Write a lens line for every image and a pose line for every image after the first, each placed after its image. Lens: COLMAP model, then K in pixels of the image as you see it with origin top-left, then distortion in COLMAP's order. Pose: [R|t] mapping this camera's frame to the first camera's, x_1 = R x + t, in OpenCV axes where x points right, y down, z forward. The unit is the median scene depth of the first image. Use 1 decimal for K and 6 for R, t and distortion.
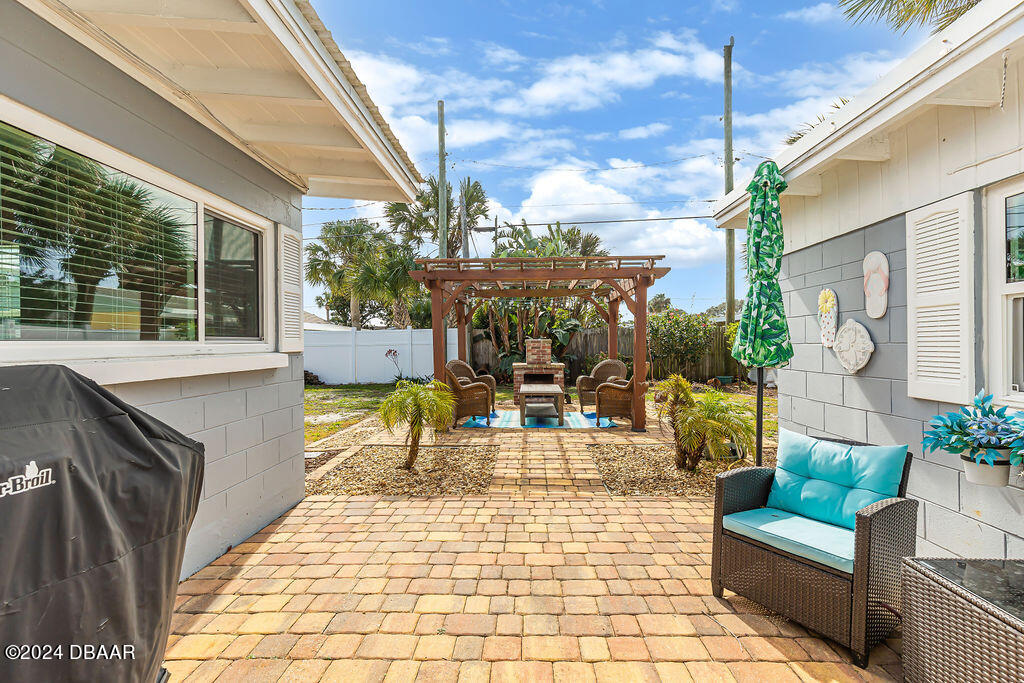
lens RADIAL K [[464.0, 0, 516.9], [0, 464.0, 342.8], [0, 0, 1]] dist [0.014826, -0.000302]
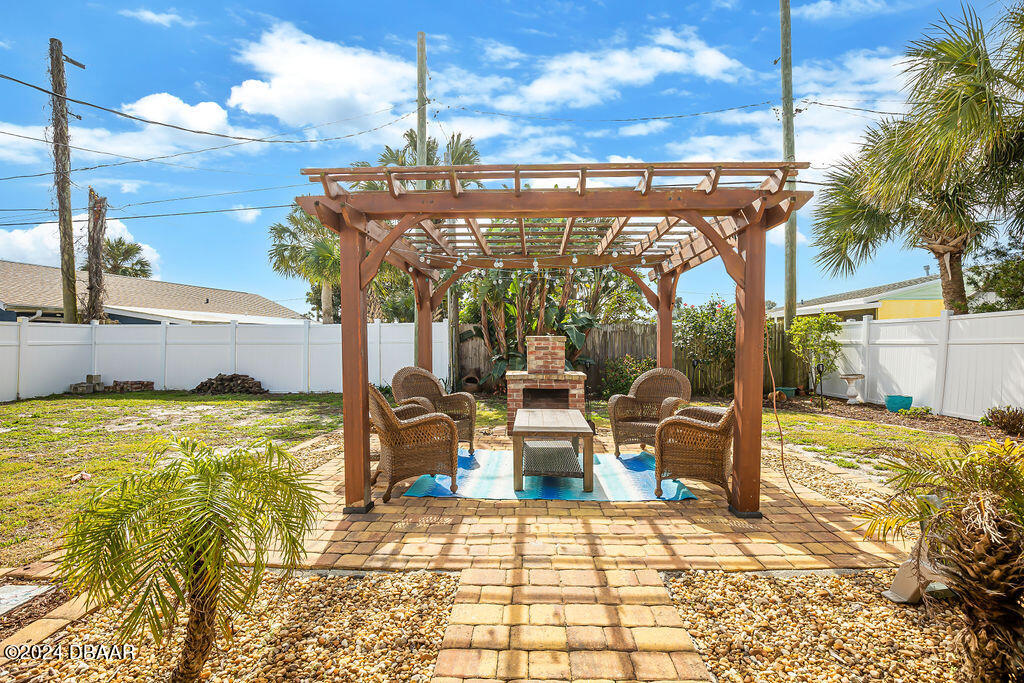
lens RADIAL K [[464.0, 0, 516.9], [0, 464.0, 342.8], [0, 0, 1]] dist [0.014826, -0.000302]
pose [[0.999947, 0.006608, -0.007838, 0.011991], [-0.006615, 0.999978, -0.000922, 0.003678], [0.007832, 0.000973, 0.999969, 0.370568]]
